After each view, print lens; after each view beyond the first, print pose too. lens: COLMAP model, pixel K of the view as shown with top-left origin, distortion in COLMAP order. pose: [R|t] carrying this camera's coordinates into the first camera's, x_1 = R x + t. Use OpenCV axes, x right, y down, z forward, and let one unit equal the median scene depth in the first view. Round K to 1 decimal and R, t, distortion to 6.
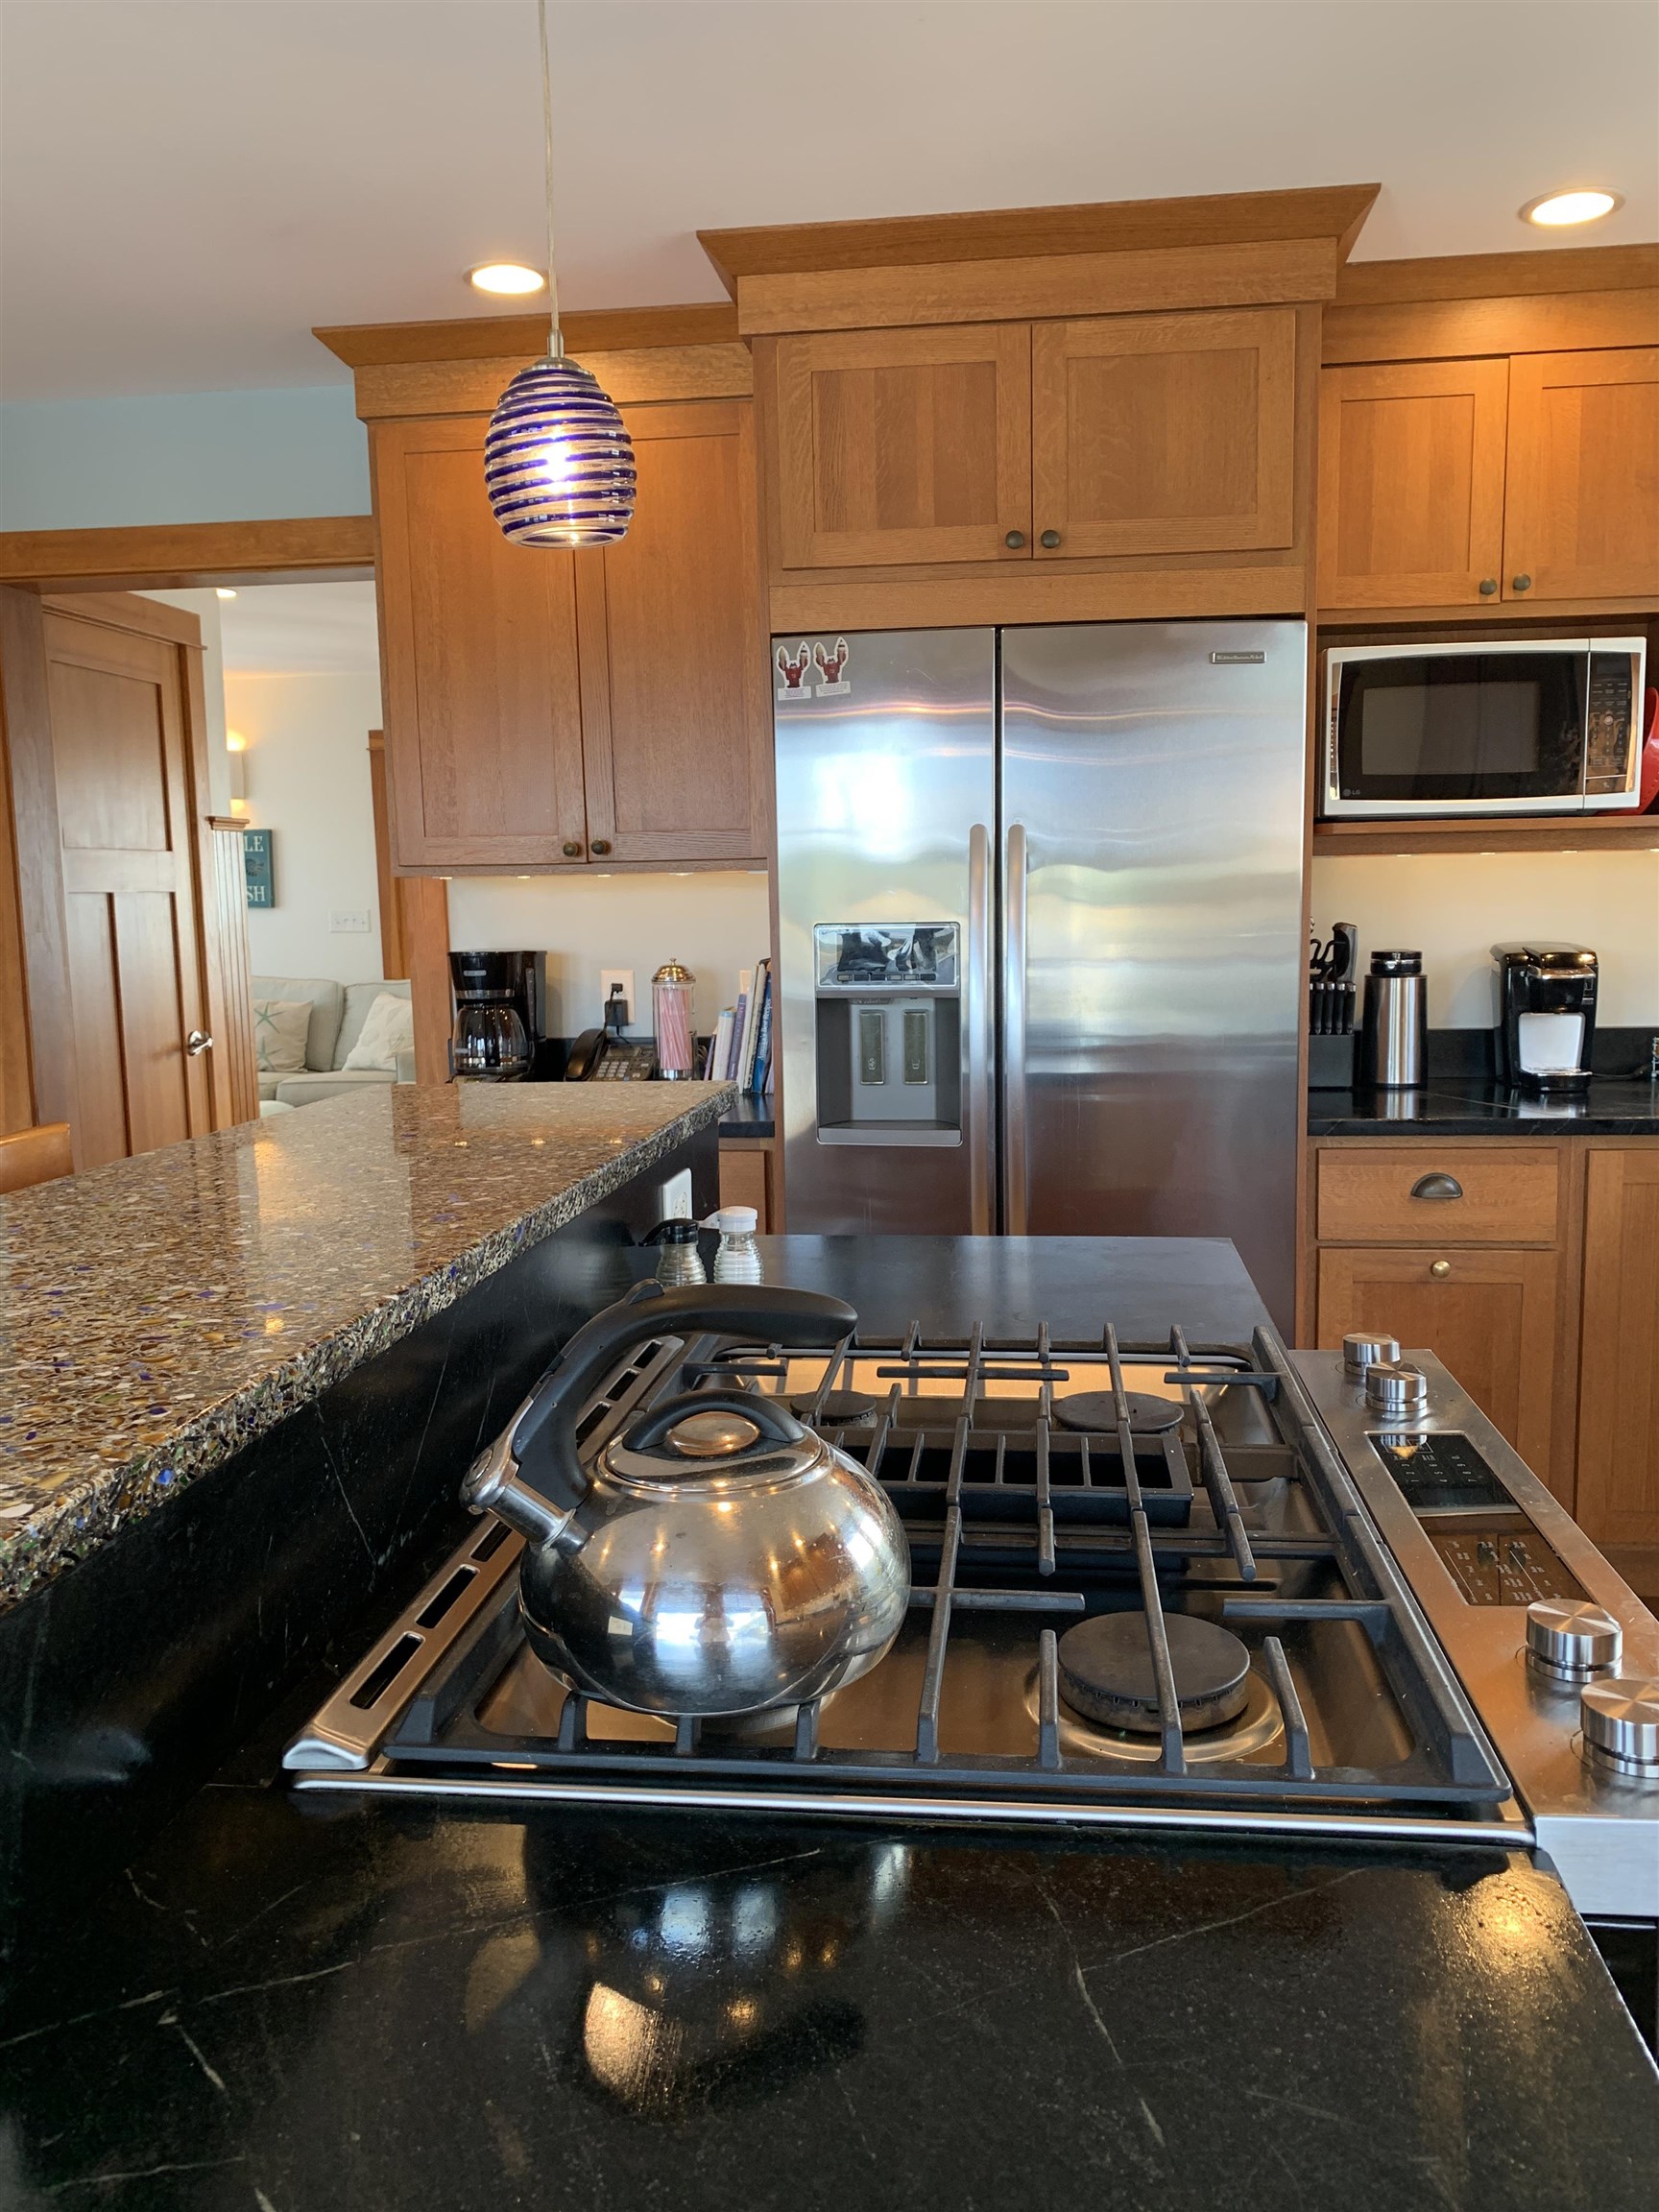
lens RADIAL K [[1682.5, 0, 834.1], [0, 1682.5, 1095.9], [0, 0, 1]] dist [0.031965, -0.018856]
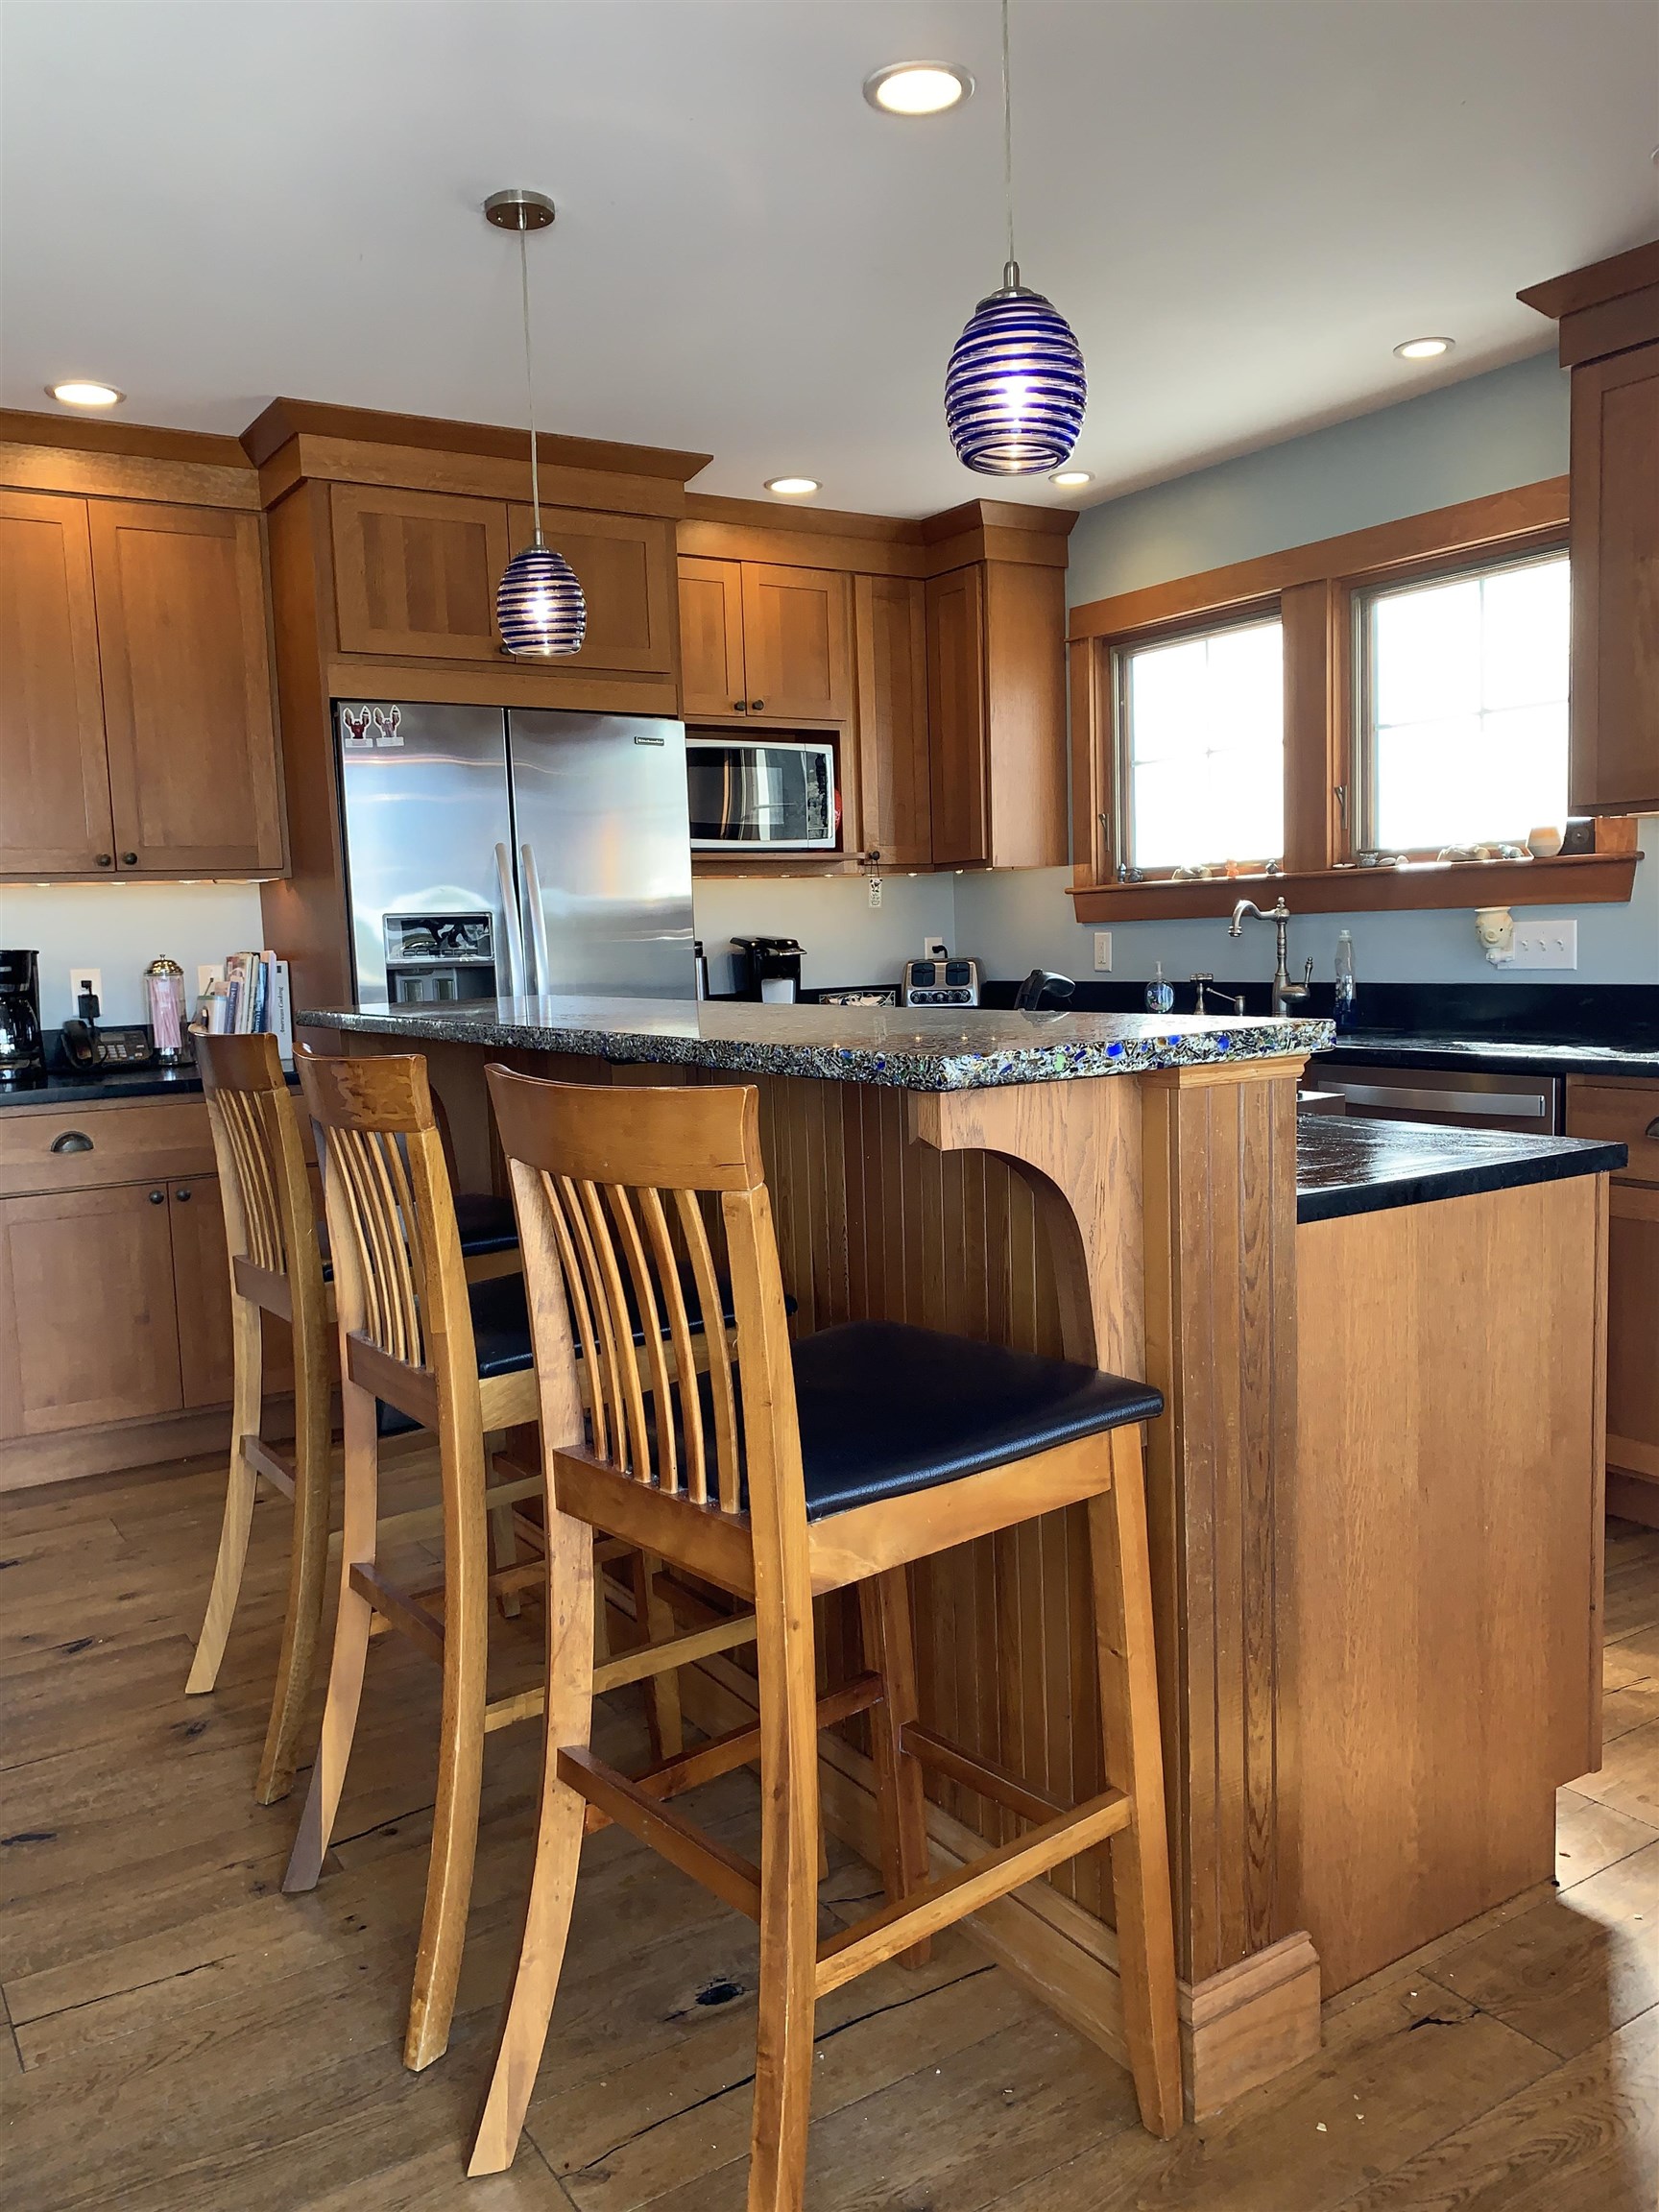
lens RADIAL K [[1682.5, 0, 832.7], [0, 1682.5, 1113.3], [0, 0, 1]] dist [0.031965, -0.018856]
pose [[0.782079, -0.072372, 0.618963, -0.587126], [0.091762, 0.995781, 0.000488, 0.090763], [-0.616386, 0.056416, 0.785420, -0.282729]]
